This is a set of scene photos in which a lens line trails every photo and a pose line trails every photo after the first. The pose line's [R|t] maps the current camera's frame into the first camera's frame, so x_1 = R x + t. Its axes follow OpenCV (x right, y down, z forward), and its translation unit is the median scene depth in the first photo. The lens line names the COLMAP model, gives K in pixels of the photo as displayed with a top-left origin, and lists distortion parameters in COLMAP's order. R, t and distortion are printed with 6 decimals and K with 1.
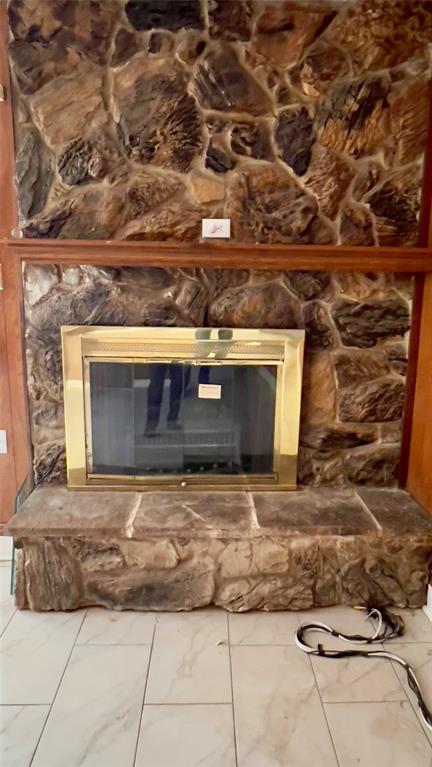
lens RADIAL K [[502.1, 0, 216.0], [0, 502.1, 384.0], [0, 0, 1]] dist [-0.005903, 0.001816]
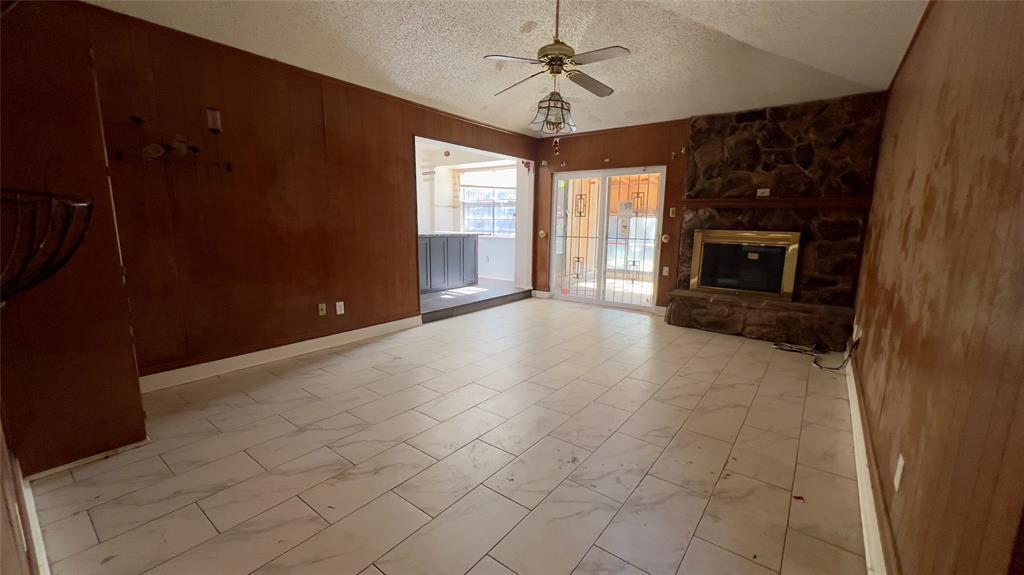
lens RADIAL K [[414.3, 0, 509.1], [0, 414.3, 293.1], [0, 0, 1]] dist [-0.001583, 0.000458]
pose [[0.767340, 0.107598, -0.632148, 0.404571], [-0.135829, 0.990725, 0.003753, 0.378845], [0.626689, 0.082984, 0.774838, -1.451529]]
